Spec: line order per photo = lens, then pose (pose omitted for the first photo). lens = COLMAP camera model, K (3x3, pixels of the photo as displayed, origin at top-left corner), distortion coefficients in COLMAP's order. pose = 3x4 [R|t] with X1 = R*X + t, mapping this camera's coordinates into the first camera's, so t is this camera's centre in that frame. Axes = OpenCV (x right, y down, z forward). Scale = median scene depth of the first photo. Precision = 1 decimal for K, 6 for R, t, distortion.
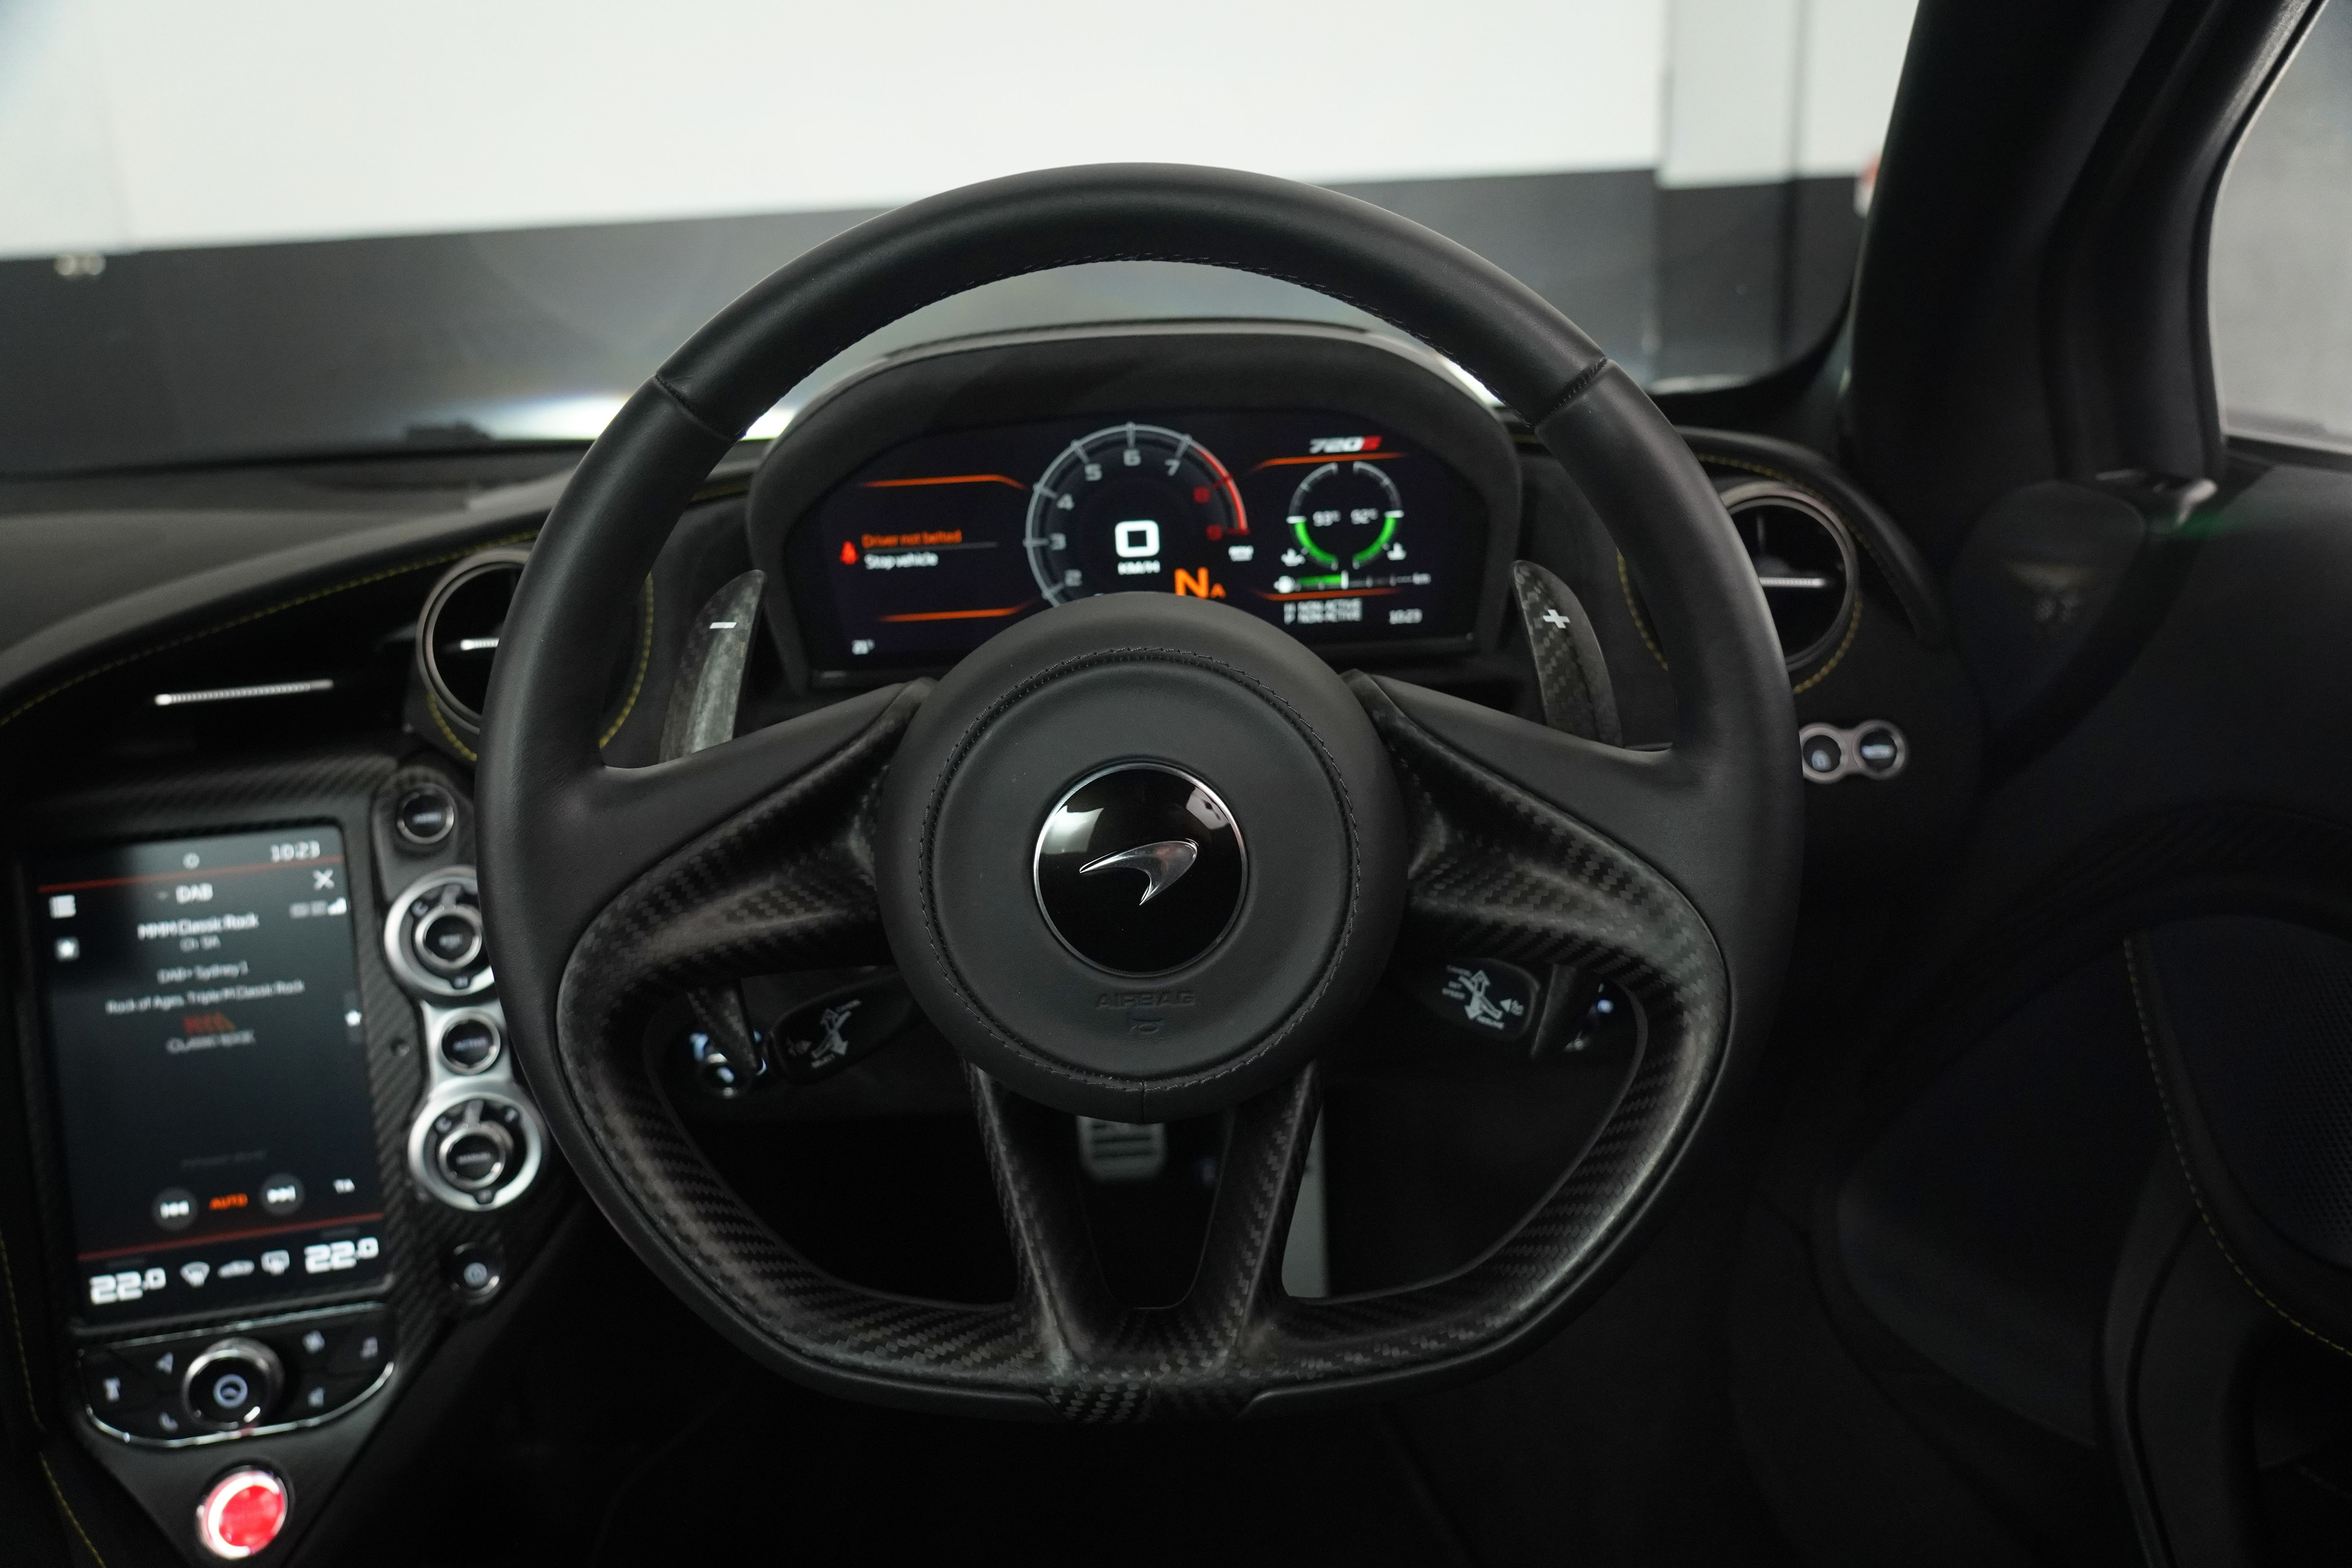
lens RADIAL K [[1728.9, 0, 1186.1], [0, 1728.9, 770.1], [0, 0, 1]] dist [-0.026570, 0.007620]
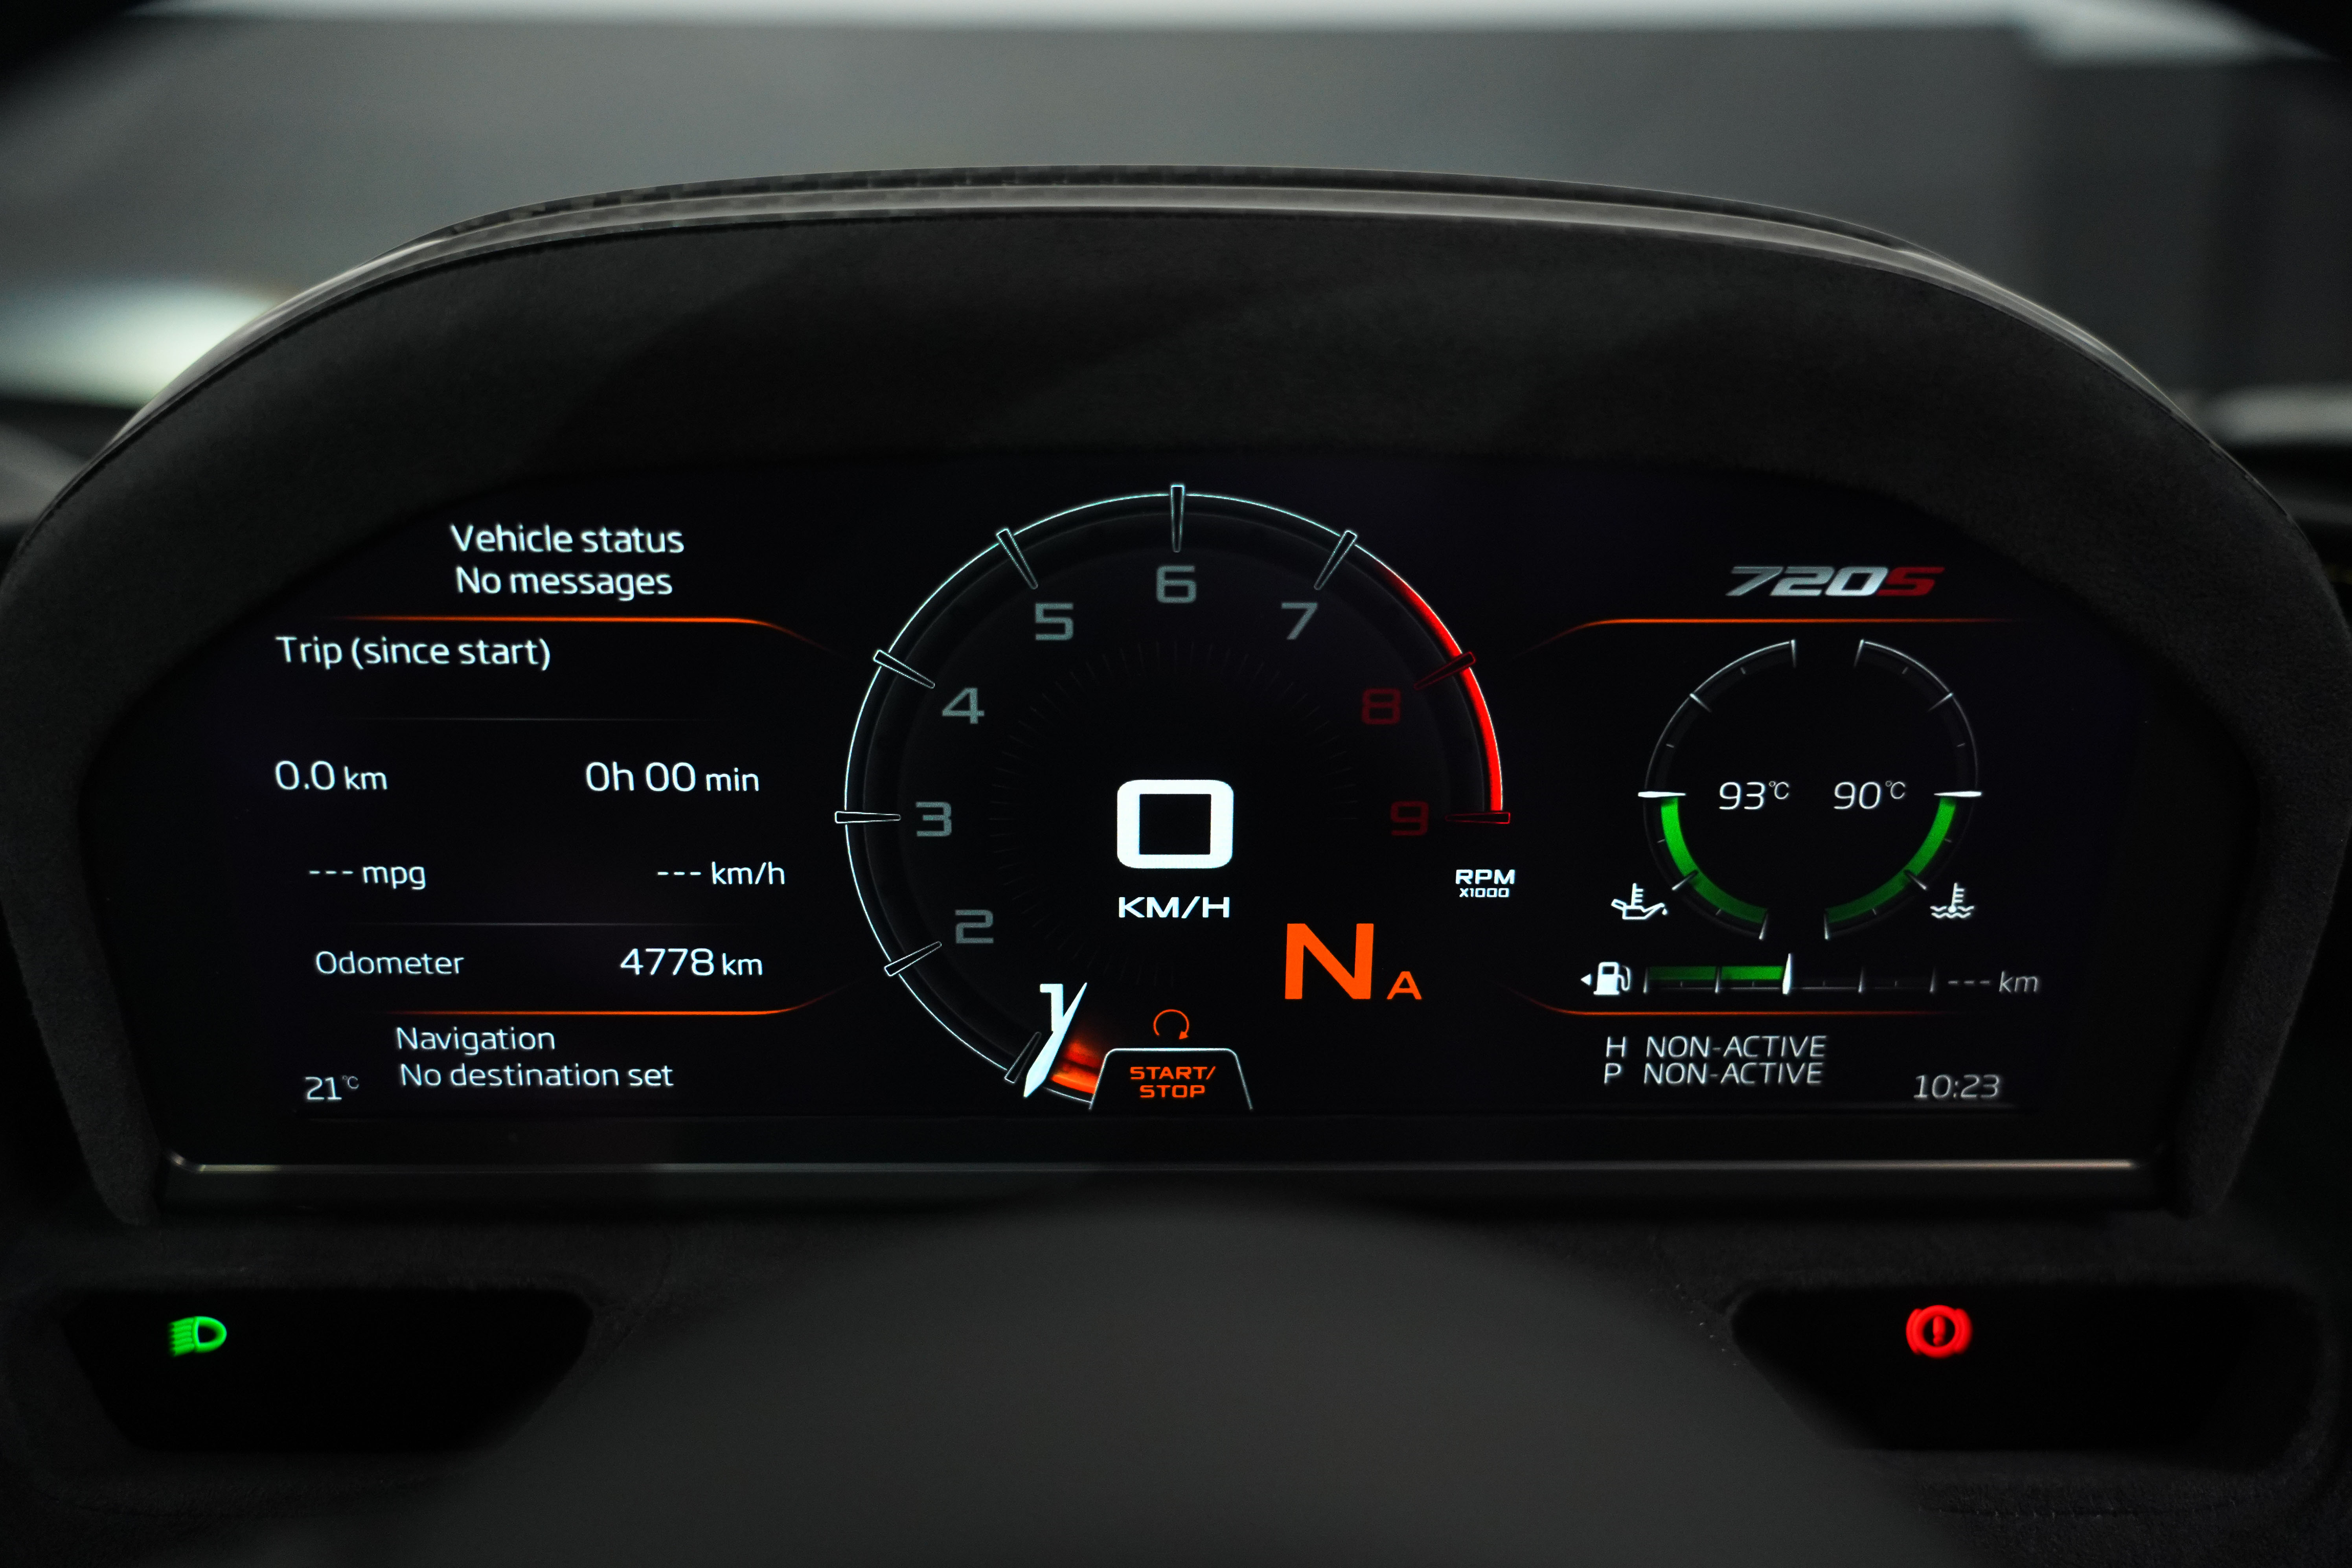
lens RADIAL K [[2702.2, 0, 1168.1], [0, 2702.2, 784.9], [0, 0, 1]] dist [0.001025, 0.000000]
pose [[0.998155, 0.059524, -0.012014, -0.024439], [-0.060060, 0.996902, -0.050782, -0.117717], [0.008954, 0.051410, 0.998638, 0.496738]]
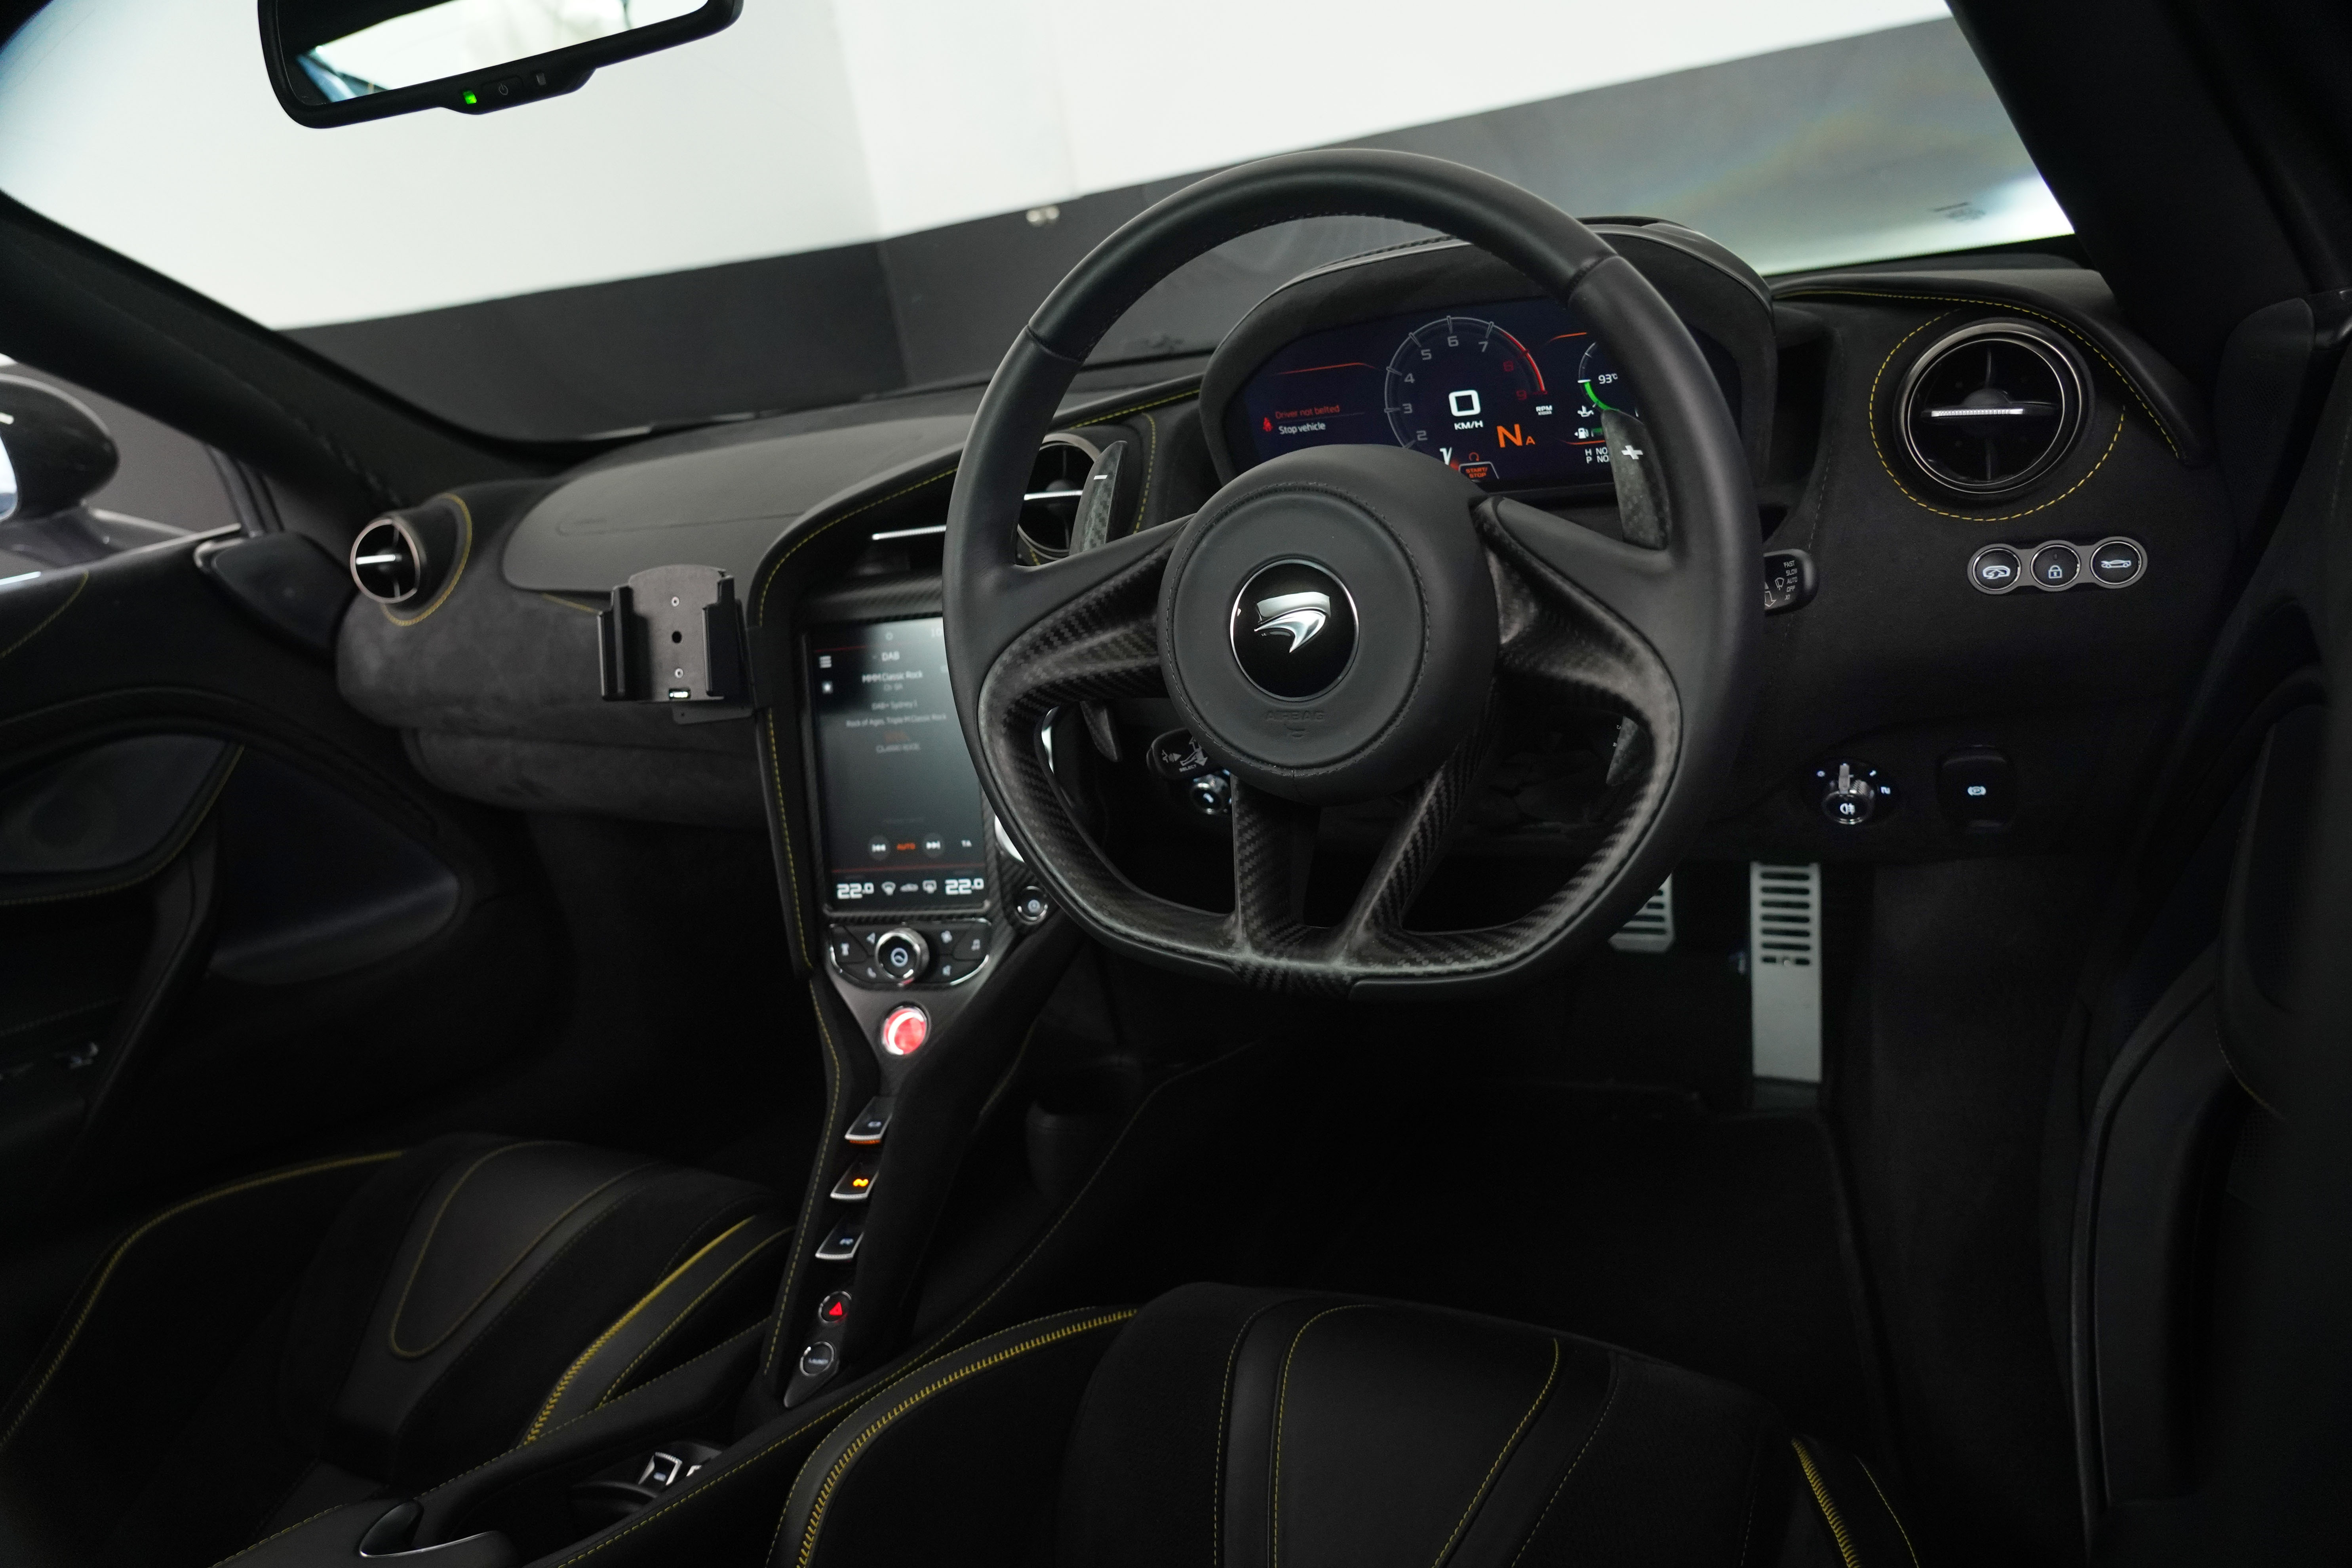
lens RADIAL K [[1729.1, 0, 1175.2], [0, 1729.1, 783.5], [0, 0, 1]] dist [-0.026570, 0.007620]
pose [[0.855851, 0.057776, -0.513986, 0.484189], [-0.014959, 0.996091, 0.087060, 0.043857], [0.517007, -0.066822, 0.853369, -0.256348]]
